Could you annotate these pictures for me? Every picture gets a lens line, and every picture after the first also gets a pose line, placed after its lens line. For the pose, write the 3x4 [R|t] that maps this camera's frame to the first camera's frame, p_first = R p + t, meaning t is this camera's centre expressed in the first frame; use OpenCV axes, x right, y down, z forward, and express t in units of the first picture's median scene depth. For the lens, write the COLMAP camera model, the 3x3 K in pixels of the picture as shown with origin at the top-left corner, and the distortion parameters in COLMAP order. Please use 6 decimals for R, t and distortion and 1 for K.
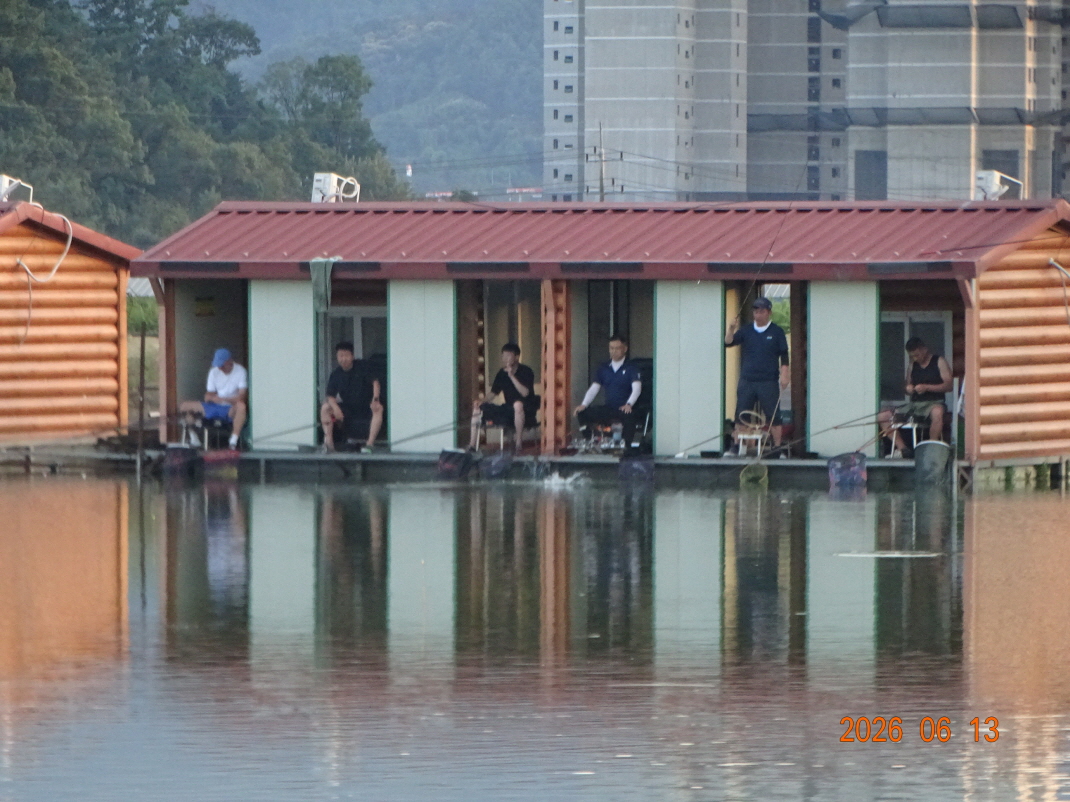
lens RADIAL K [[3643.7, 0, 534.8], [0, 3643.7, 397.1], [0, 0, 1]] dist [-0.458579, 0.000000]
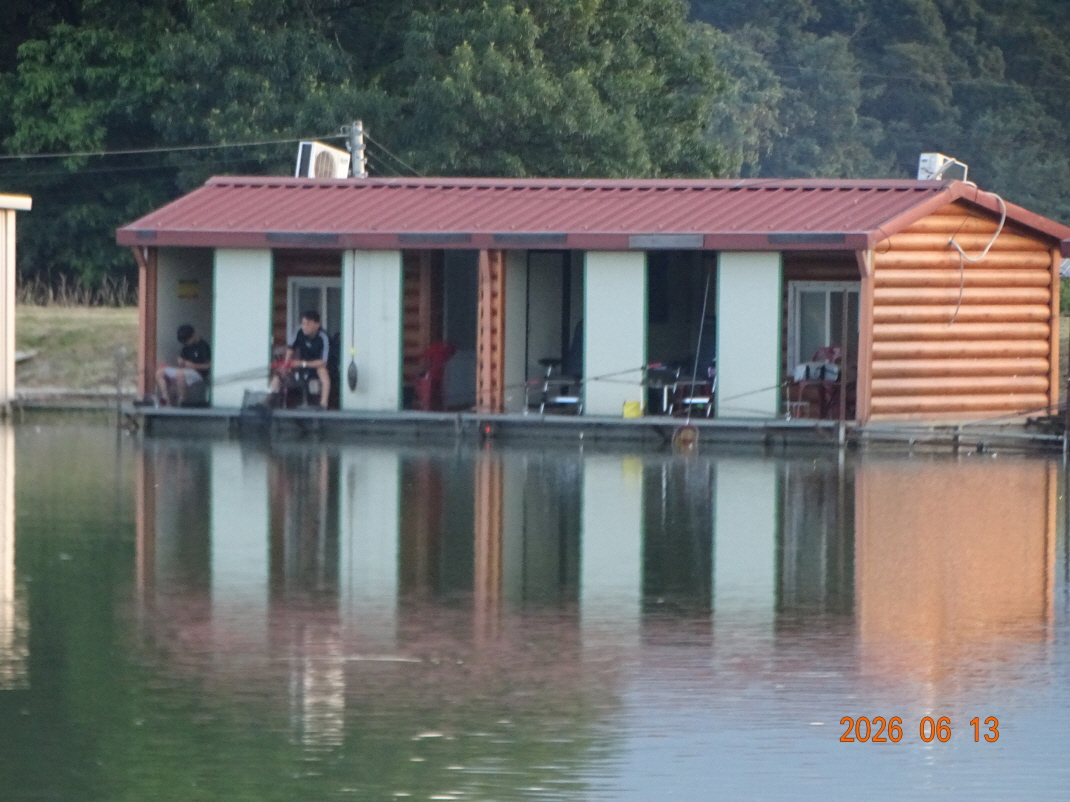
lens RADIAL K [[3643.7, 0, 534.7], [0, 3643.7, 403.5], [0, 0, 1]] dist [-0.458579, 0.000000]
pose [[0.968269, 0.013900, -0.249524, 0.282418], [-0.012050, 0.999887, 0.008942, 0.002767], [0.249620, -0.005652, 0.968327, -0.022198]]
